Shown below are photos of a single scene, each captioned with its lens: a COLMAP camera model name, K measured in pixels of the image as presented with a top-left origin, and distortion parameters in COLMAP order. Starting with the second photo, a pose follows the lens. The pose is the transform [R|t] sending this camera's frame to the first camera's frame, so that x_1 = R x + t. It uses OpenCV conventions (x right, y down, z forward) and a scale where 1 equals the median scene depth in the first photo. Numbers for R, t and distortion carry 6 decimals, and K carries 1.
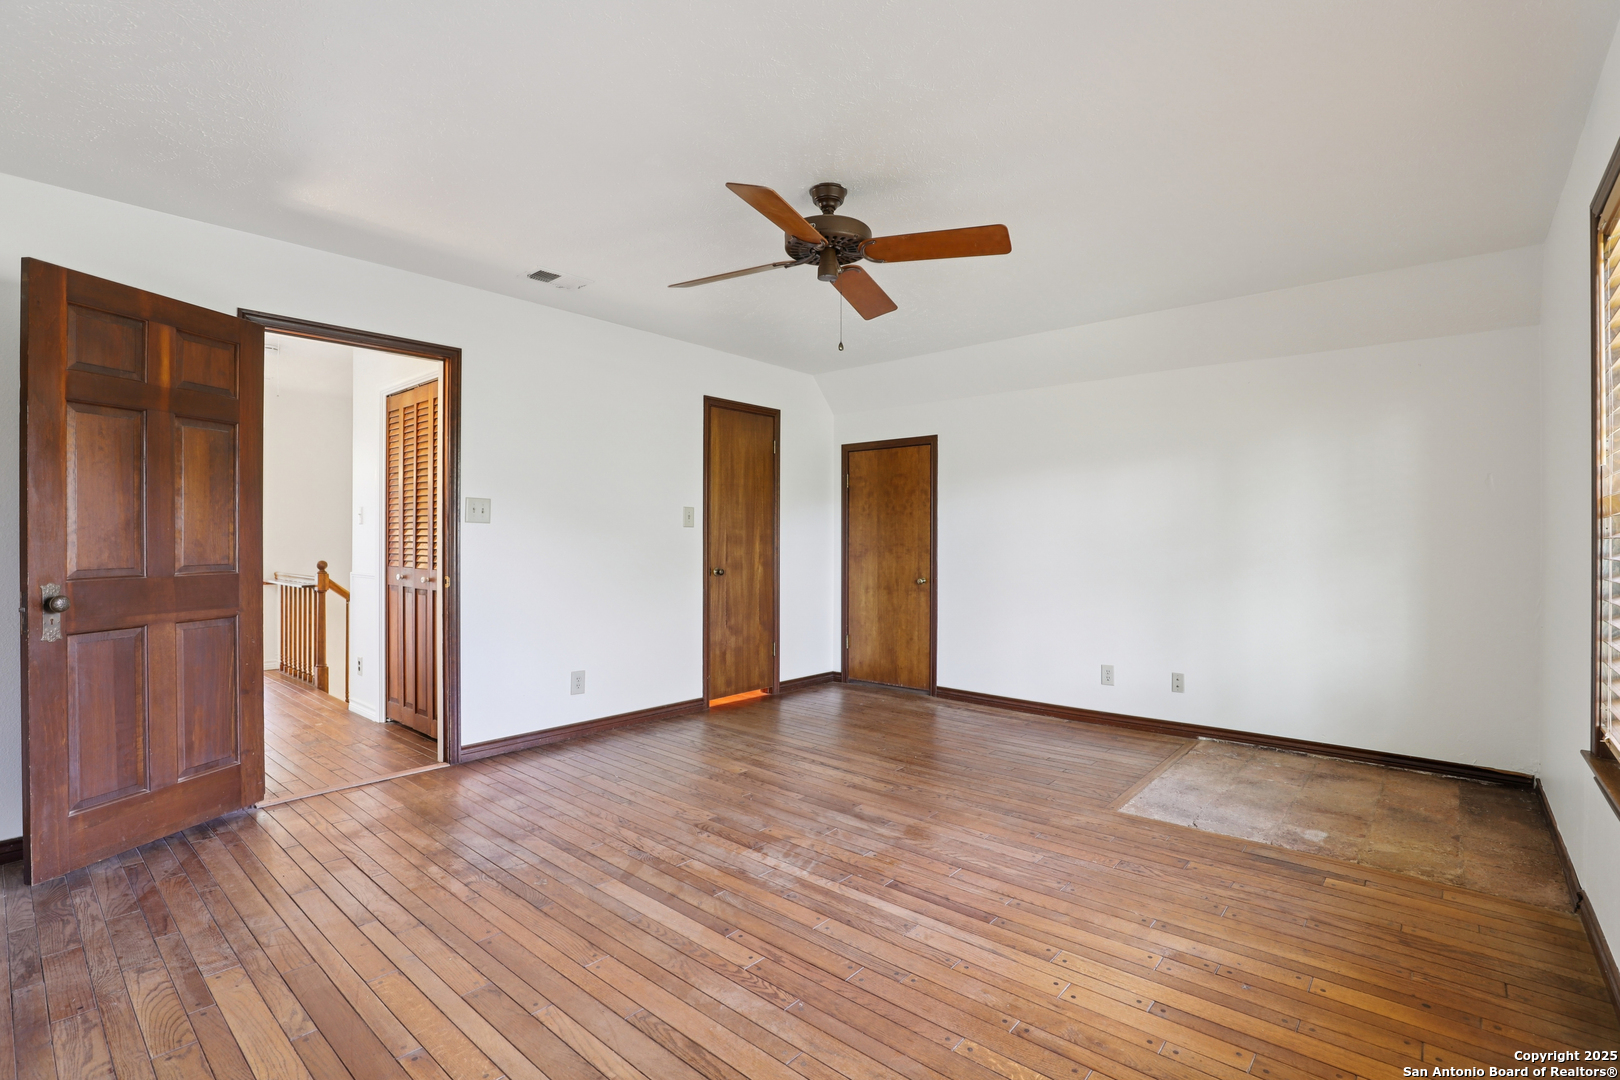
lens RADIAL K [[742.3, 0, 808.5], [0, 742.3, 541.9], [0, 0, 1]] dist [-0.023049, 0.007684]
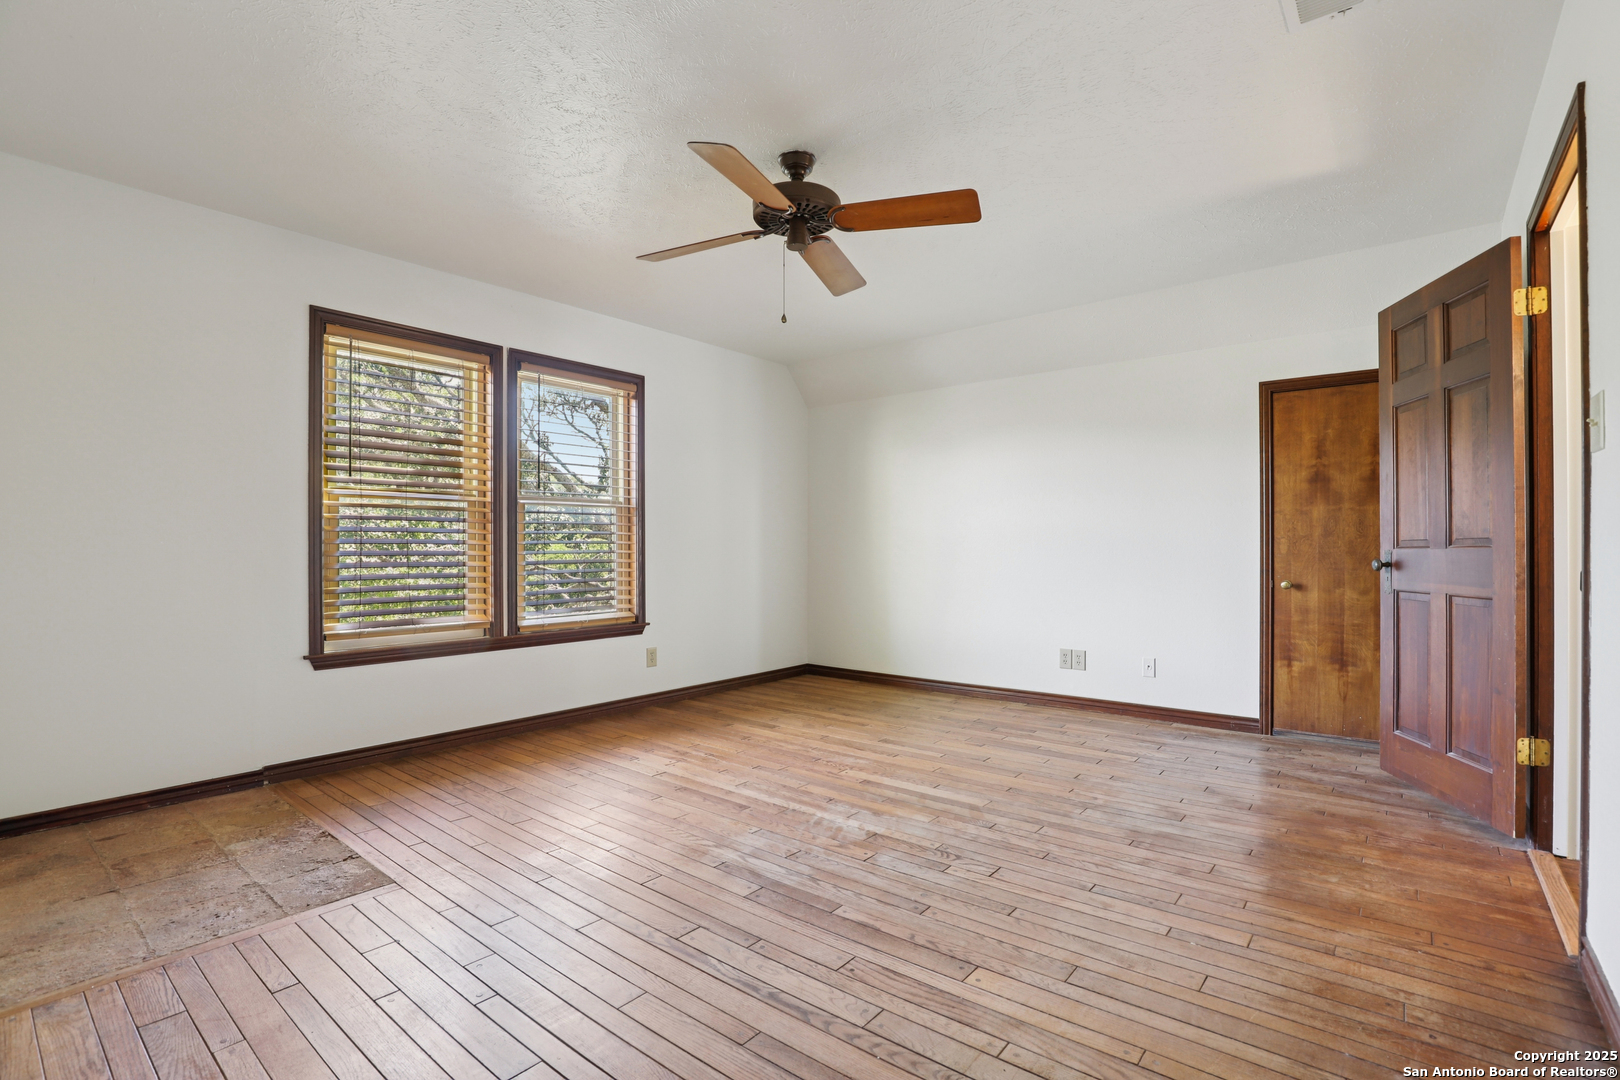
lens RADIAL K [[742.3, 0, 809.4], [0, 742.3, 544.9], [0, 0, 1]] dist [-0.023049, 0.007684]
pose [[-0.999583, 0.002298, -0.028779, 0.039329], [0.002391, 0.999992, -0.003220, 0.045643], [0.028772, -0.003287, -0.999581, 2.040415]]
